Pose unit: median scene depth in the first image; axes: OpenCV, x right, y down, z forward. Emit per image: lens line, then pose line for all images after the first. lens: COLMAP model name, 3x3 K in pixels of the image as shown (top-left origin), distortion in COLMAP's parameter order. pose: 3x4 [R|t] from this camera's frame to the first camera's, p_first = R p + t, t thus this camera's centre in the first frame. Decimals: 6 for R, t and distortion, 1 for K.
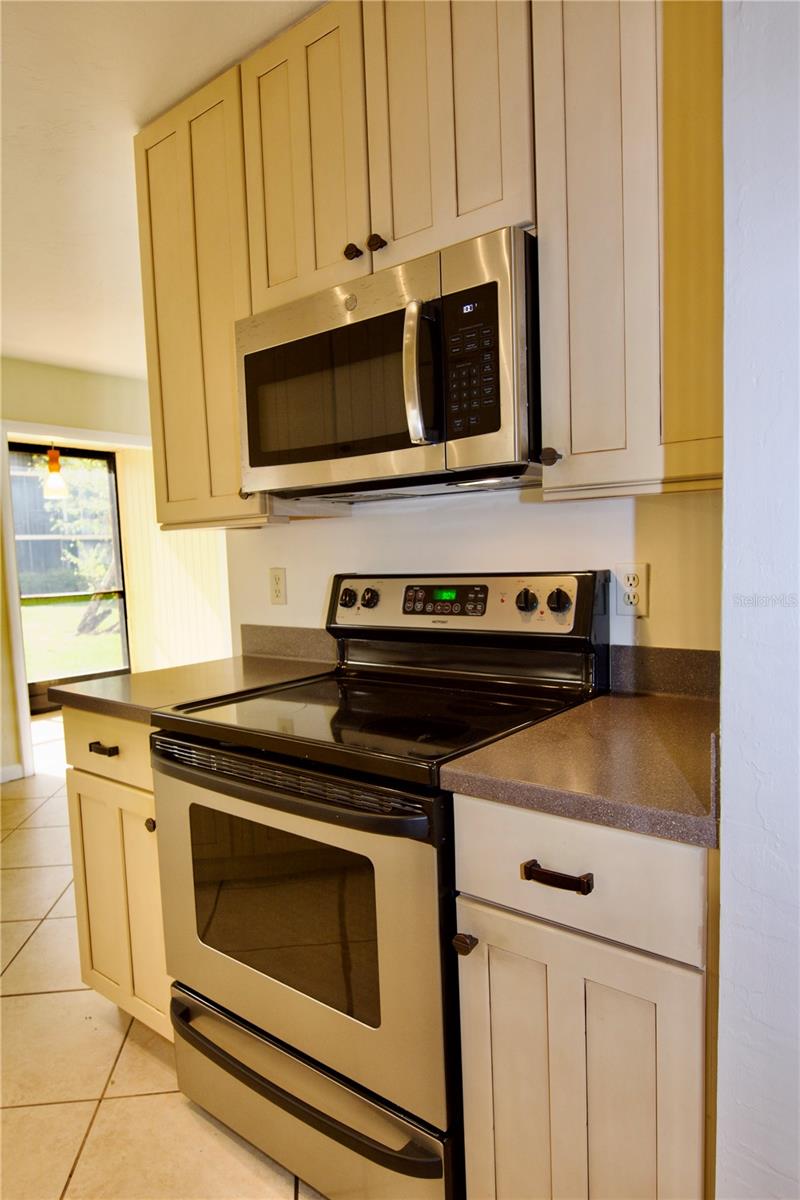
lens RADIAL K [[729.4, 0, 398.7], [0, 729.4, 610.2], [0, 0, 1]] dist [-0.020865, 0.001665]
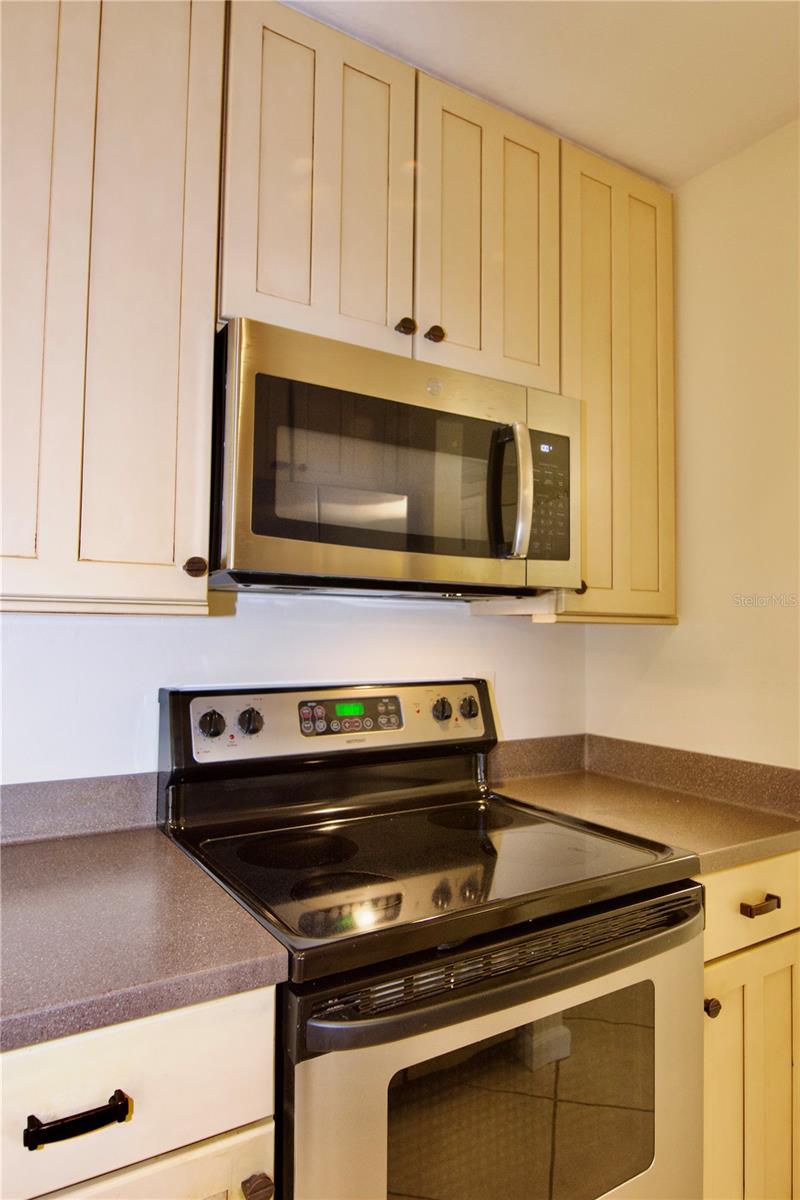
lens RADIAL K [[729.4, 0, 396.9], [0, 729.4, 593.9], [0, 0, 1]] dist [-0.020865, 0.001665]
pose [[0.334061, 0.088839, 0.938355, -0.781356], [0.057672, 0.991756, -0.114427, -0.057371], [-0.940785, 0.092343, 0.326183, 0.665329]]
